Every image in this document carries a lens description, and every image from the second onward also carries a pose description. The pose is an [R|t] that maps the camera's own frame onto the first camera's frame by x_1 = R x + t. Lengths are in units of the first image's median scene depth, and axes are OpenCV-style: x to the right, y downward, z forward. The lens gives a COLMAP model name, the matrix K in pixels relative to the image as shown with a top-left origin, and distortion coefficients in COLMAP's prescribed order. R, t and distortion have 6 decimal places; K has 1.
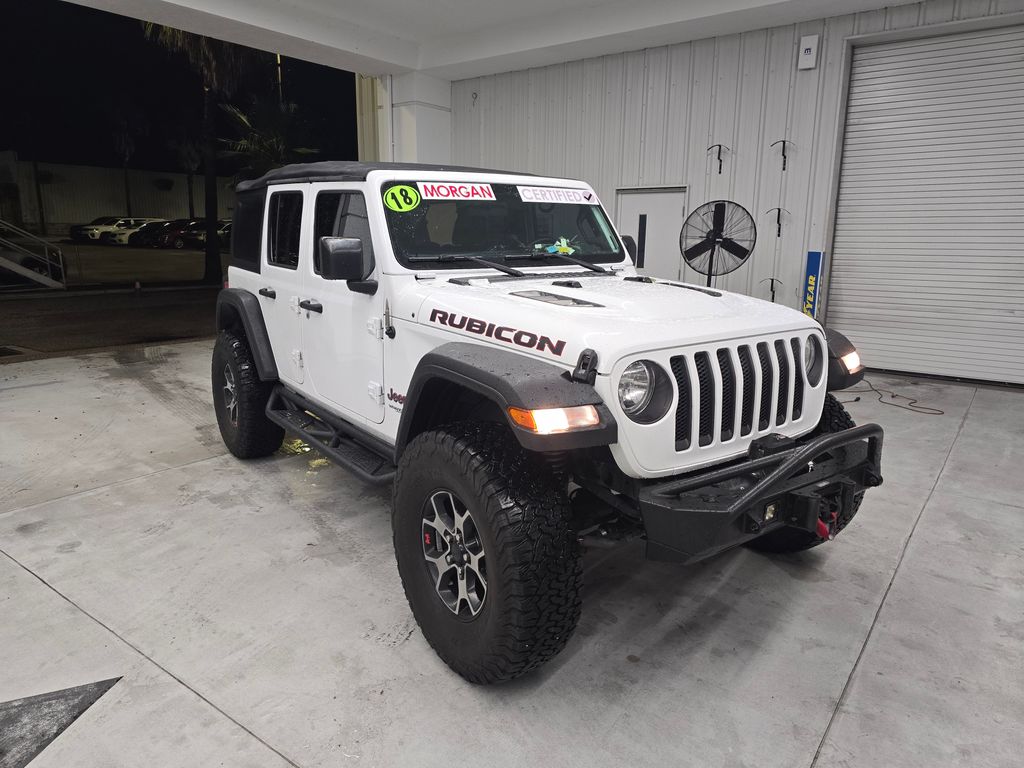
lens RADIAL K [[692.1, 0, 512.0], [0, 692.1, 384.0], [0, 0, 1]] dist [0.008585, -0.008896]
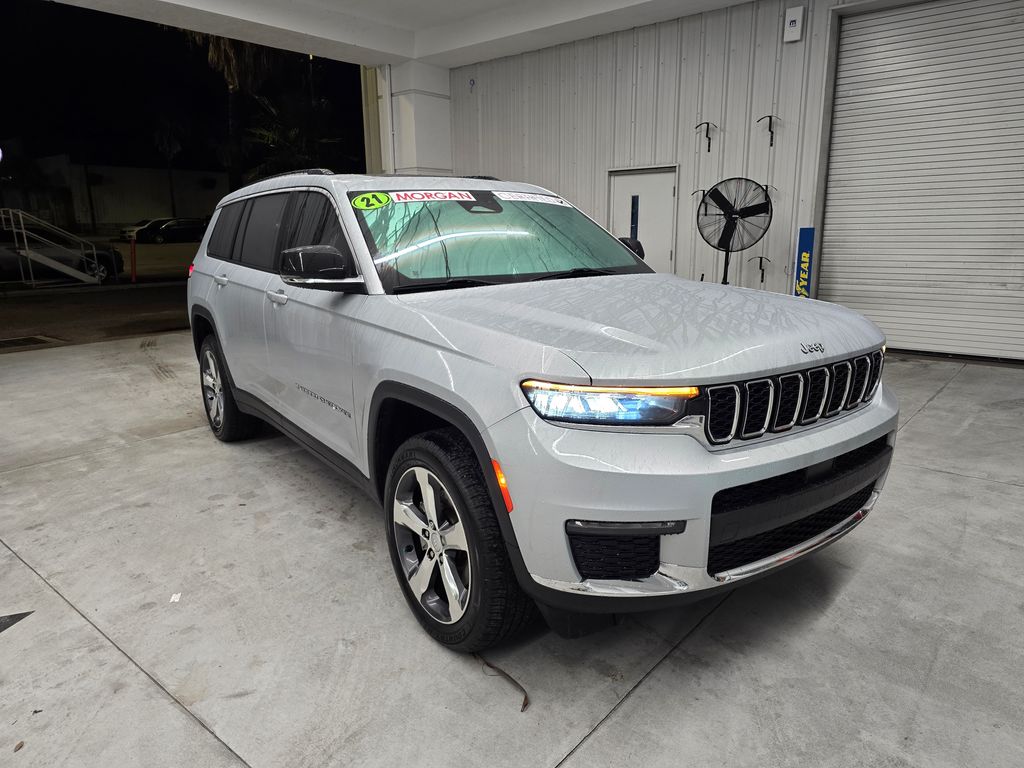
lens RADIAL K [[693.5, 0, 511.0], [0, 693.5, 387.8], [0, 0, 1]] dist [0.004721, -0.002117]
pose [[0.997938, -0.007122, -0.063786, 0.085504], [0.008134, 0.999845, 0.015627, 0.017612], [0.063665, -0.016114, 0.997841, -0.015710]]
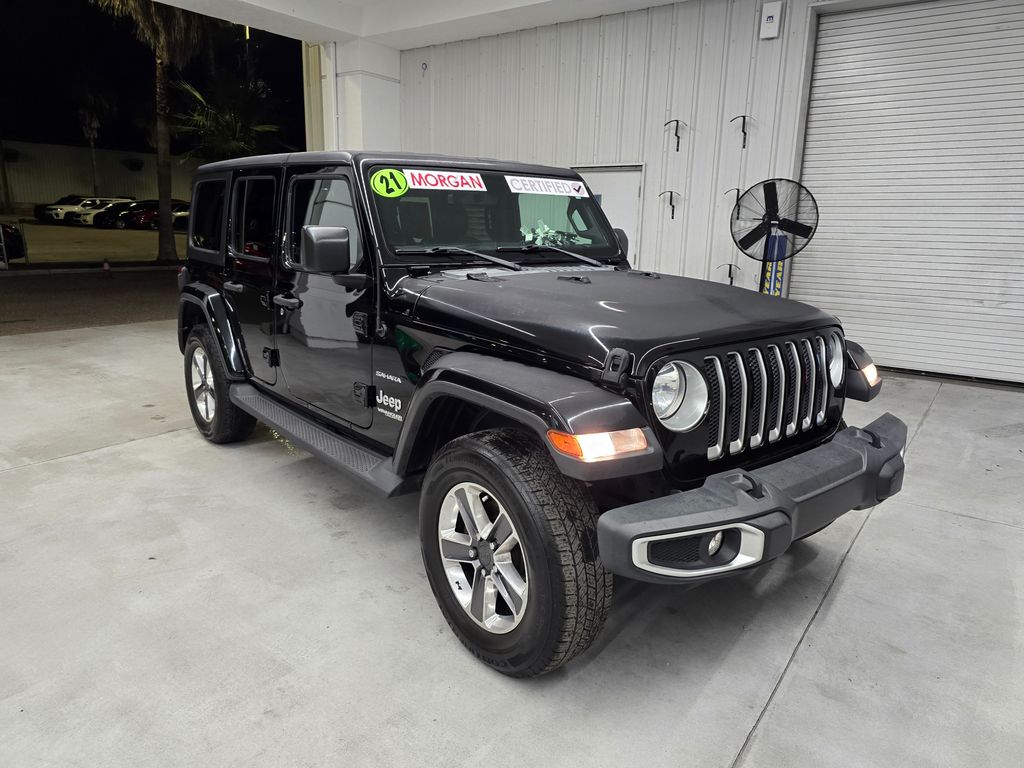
lens RADIAL K [[696.5, 0, 502.4], [0, 696.5, 383.6], [0, 0, 1]] dist [0.004039, -0.002136]
pose [[0.999838, 0.010515, 0.014585, 0.057545], [-0.010741, 0.999822, 0.015488, -0.001110], [-0.014420, -0.015642, 0.999774, 0.060363]]
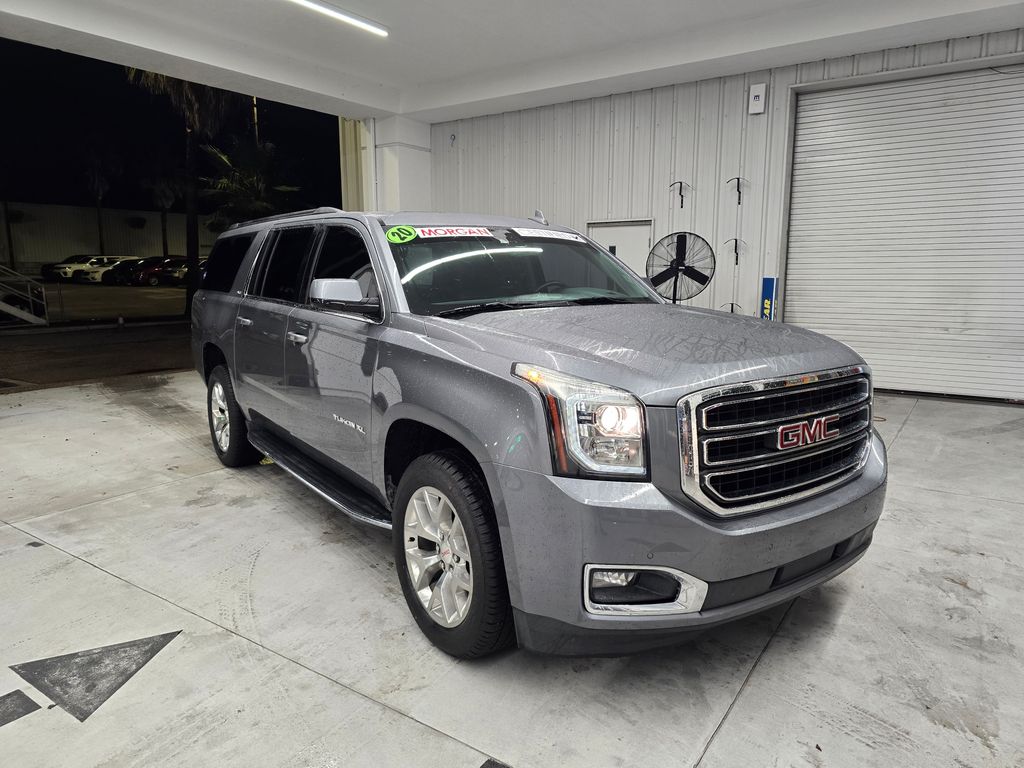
lens RADIAL K [[693.5, 0, 511.0], [0, 693.5, 387.8], [0, 0, 1]] dist [0.004721, -0.002117]
pose [[0.999274, -0.016477, 0.034356, -0.010398], [0.017932, 0.998937, -0.042458, 0.021279], [-0.033620, 0.043044, 0.998507, -0.070865]]
